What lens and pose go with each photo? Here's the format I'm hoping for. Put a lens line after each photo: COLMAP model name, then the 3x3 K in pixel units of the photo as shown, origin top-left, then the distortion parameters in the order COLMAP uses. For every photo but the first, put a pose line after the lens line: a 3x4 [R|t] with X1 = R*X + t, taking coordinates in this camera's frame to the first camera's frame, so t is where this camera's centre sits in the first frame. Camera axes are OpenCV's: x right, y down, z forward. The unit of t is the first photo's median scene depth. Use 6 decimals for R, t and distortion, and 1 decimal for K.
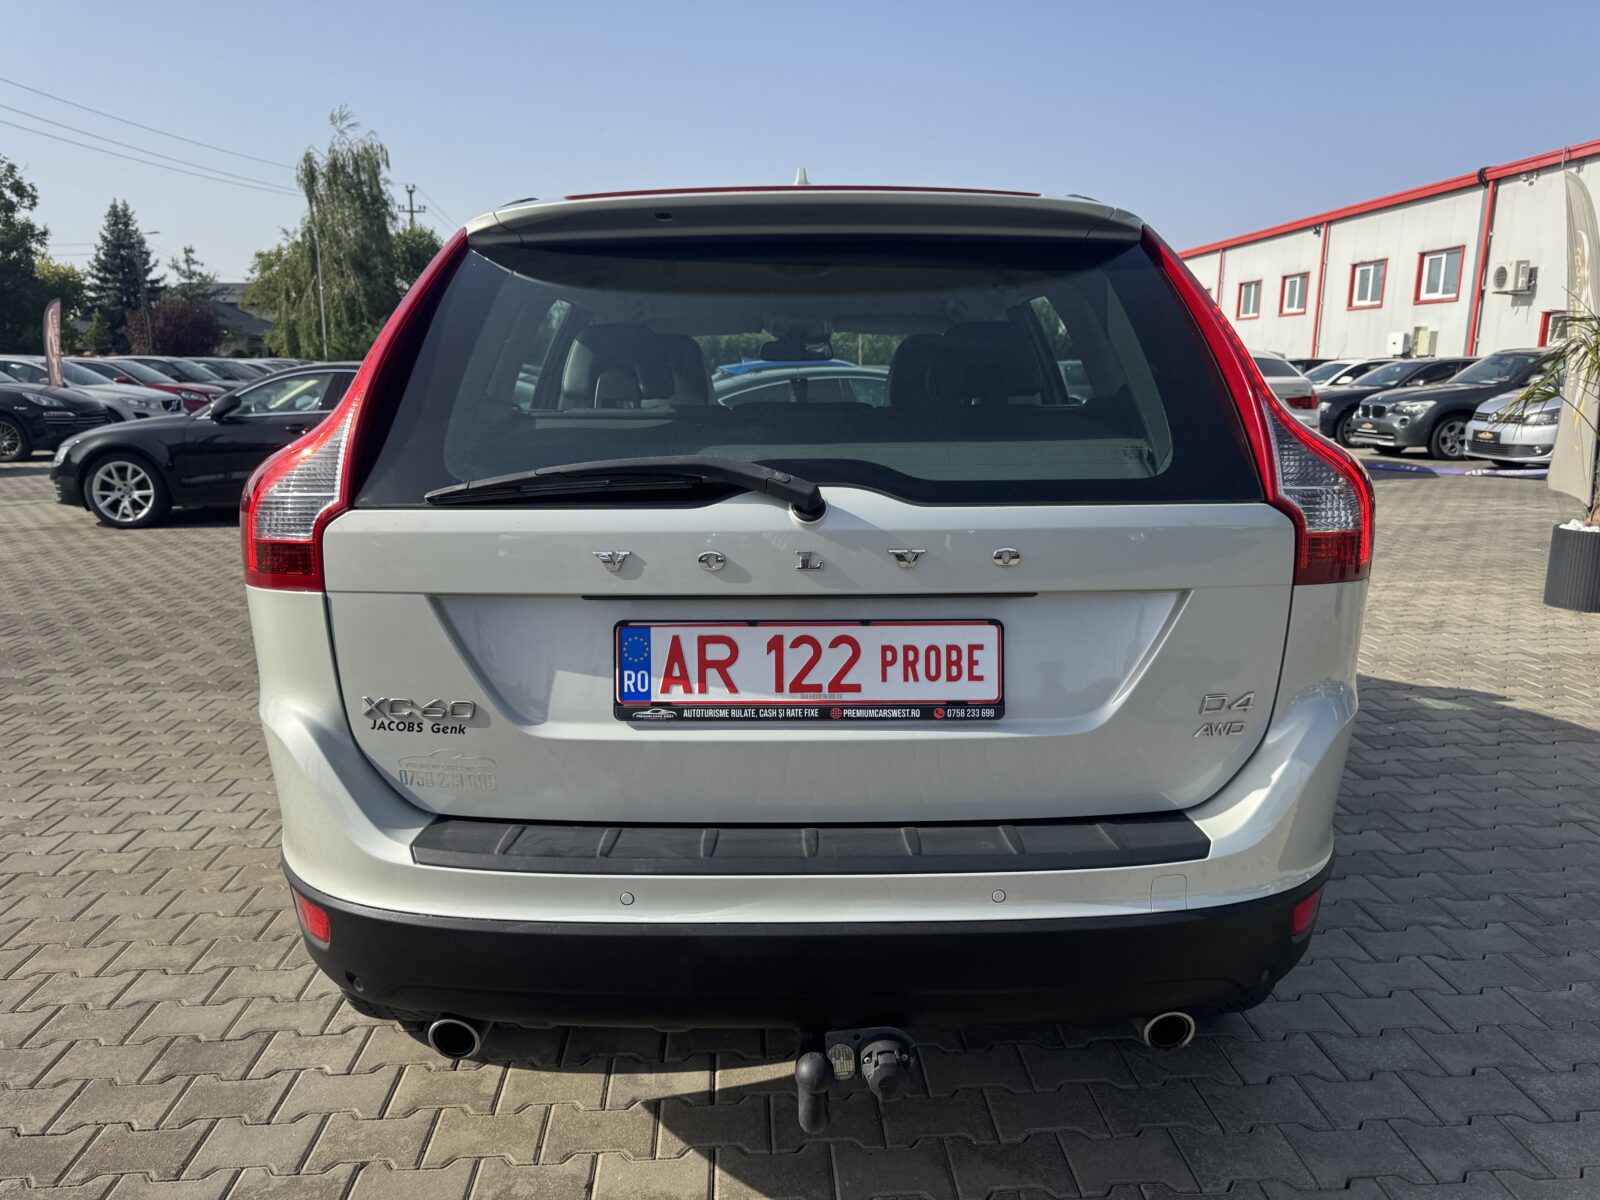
lens RADIAL K [[1151.1, 0, 788.9], [0, 1151.1, 614.4], [0, 0, 1]] dist [0.018835, -0.026570]
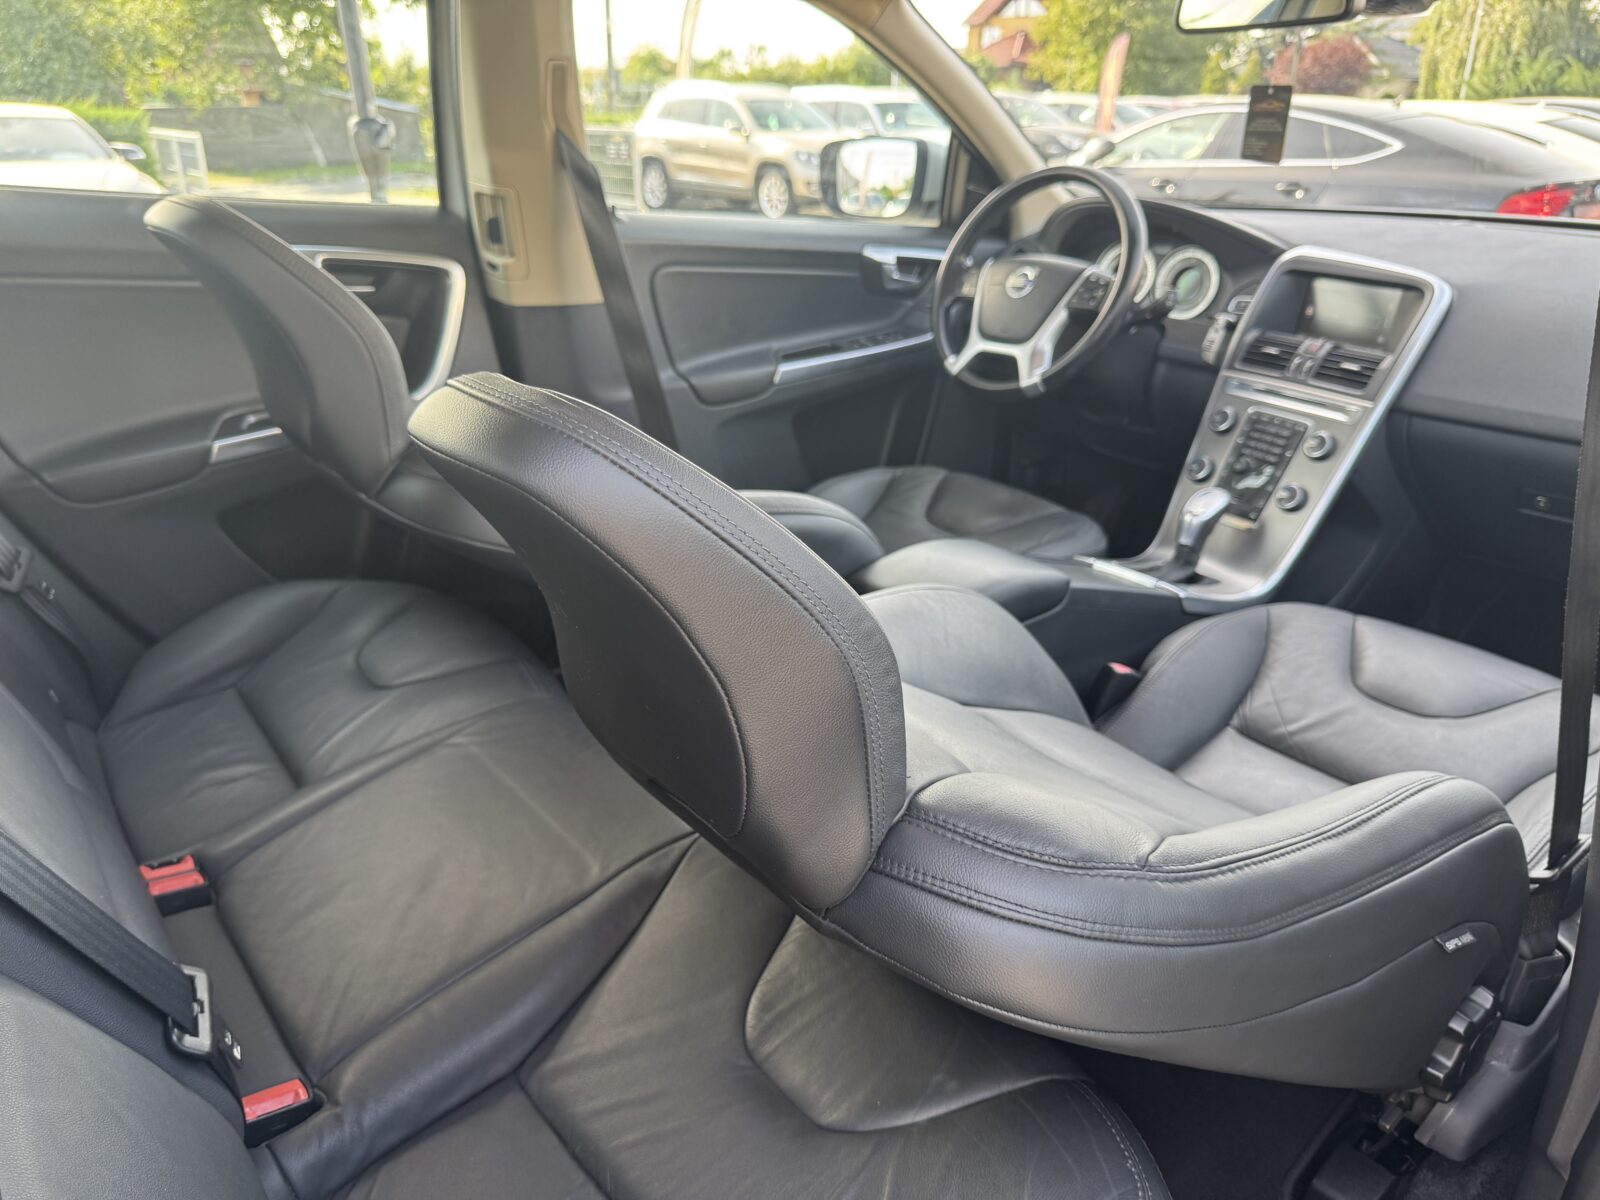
lens RADIAL K [[1180.6, 0, 813.3], [0, 1180.6, 579.6], [0, 0, 1]] dist [0.022870, -0.008485]
pose [[0.636145, 0.289396, -0.715241, 0.117203], [-0.169886, 0.956781, 0.236027, -0.065726], [0.752634, -0.028638, 0.657816, 0.348601]]
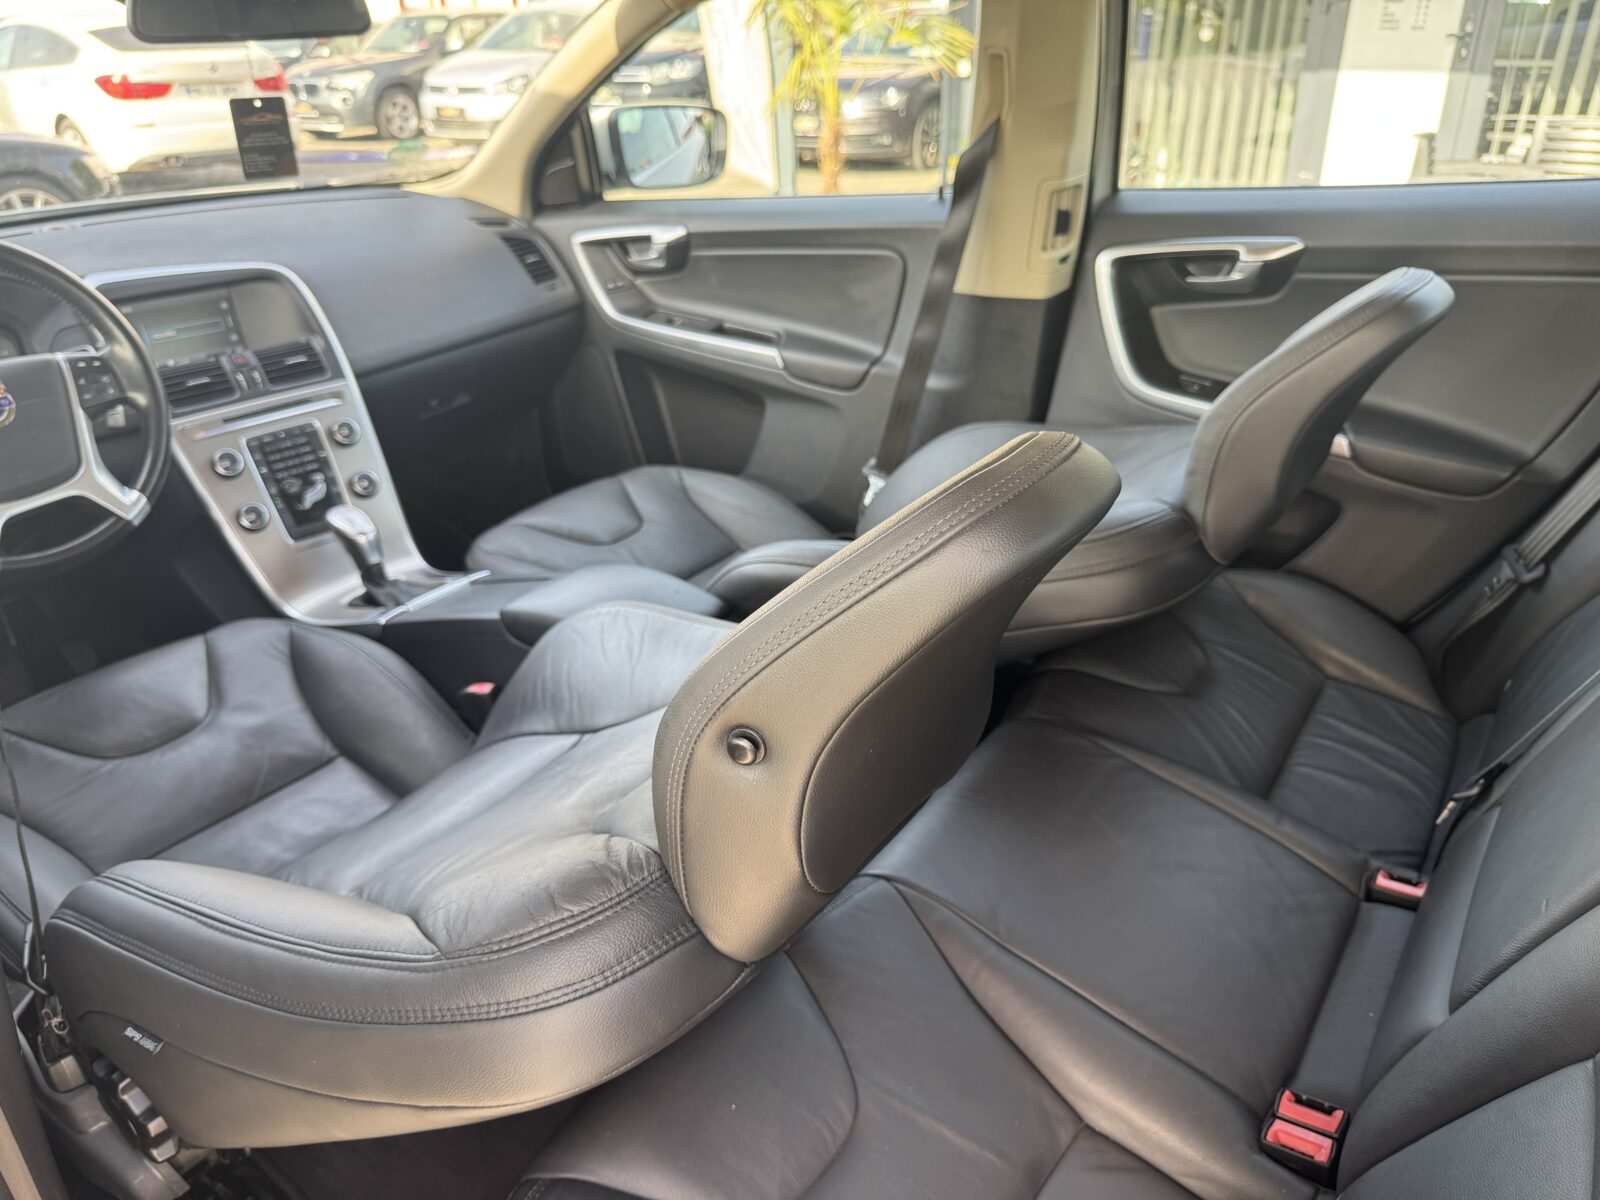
lens RADIAL K [[1151.1, 0, 803.3], [0, 1151.1, 584.3], [0, 0, 1]] dist [0.018835, -0.026570]
pose [[0.569150, -0.368242, 0.735164, -0.104941], [0.187599, 0.928680, 0.319938, -0.080866], [-0.800547, -0.044177, 0.597640, 0.355721]]
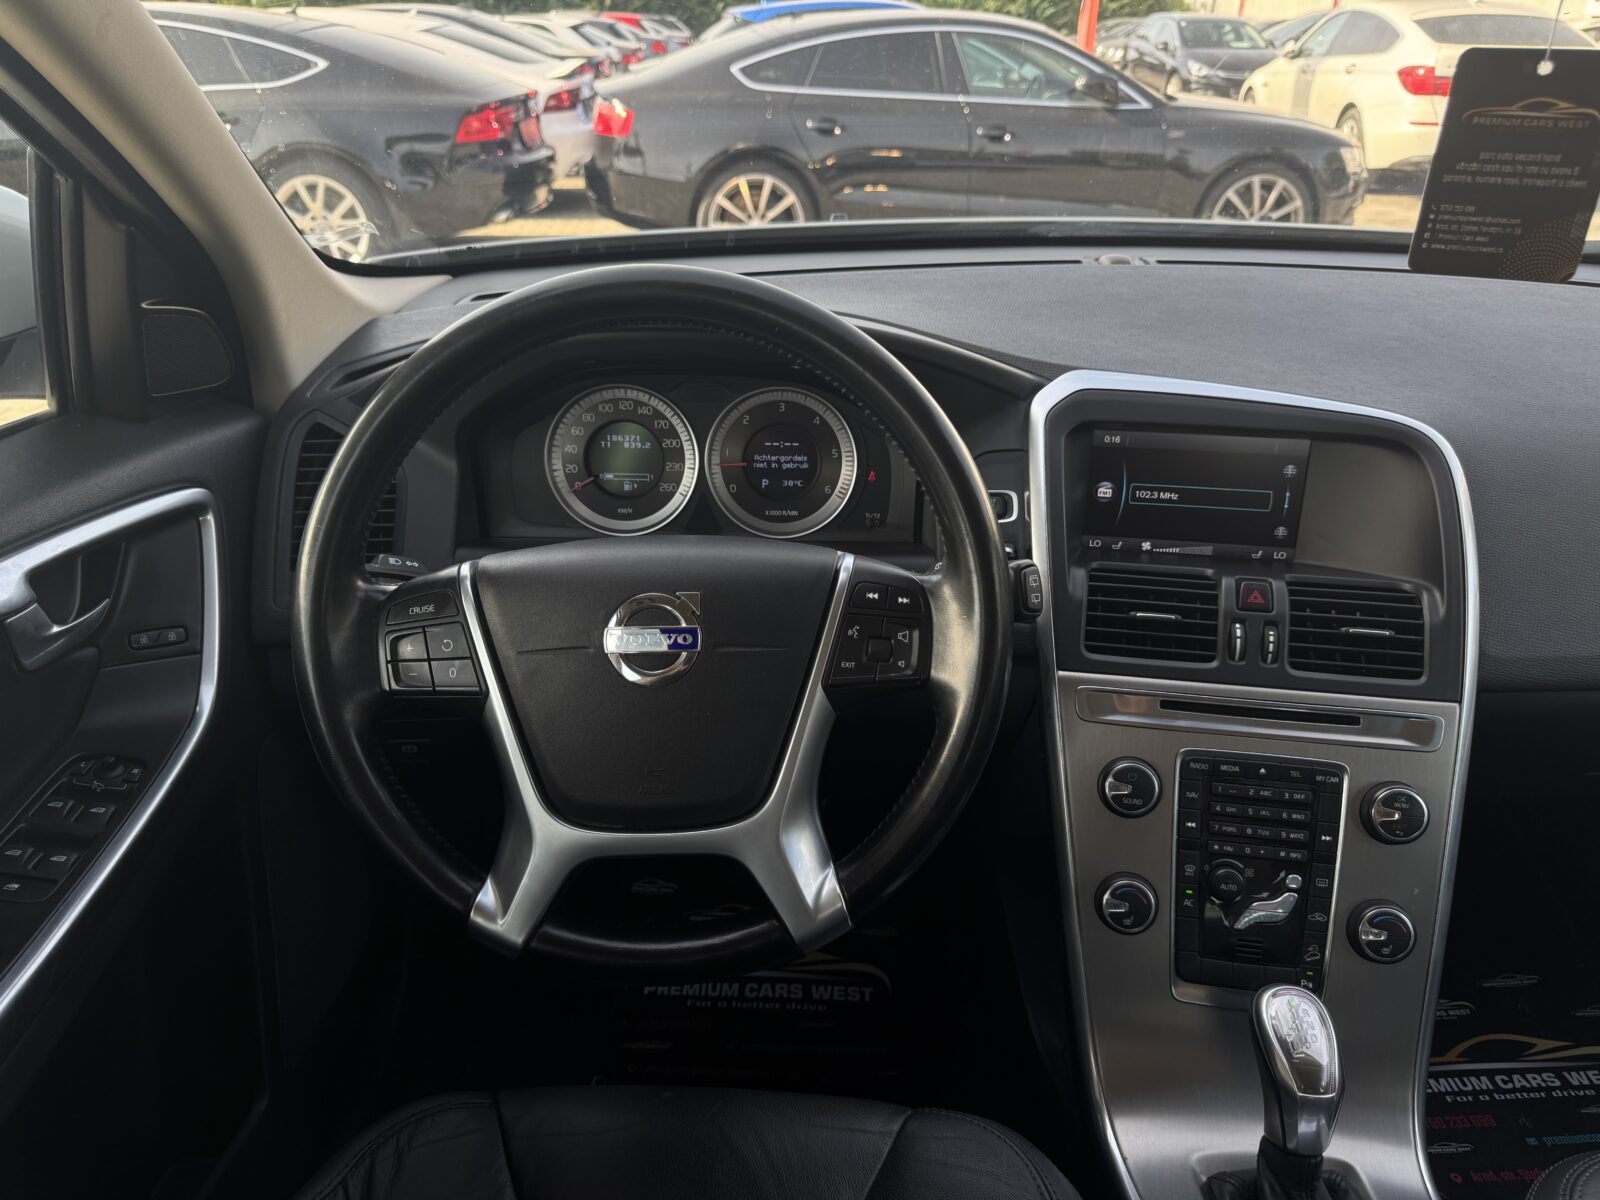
lens RADIAL K [[1151.1, 0, 808.0], [0, 1151.1, 618.2], [0, 0, 1]] dist [0.018835, -0.026570]
pose [[0.999893, 0.007604, 0.012516, -0.035264], [-0.010632, 0.964634, 0.263377, -0.095808], [-0.010070, -0.263482, 0.964612, 0.465371]]
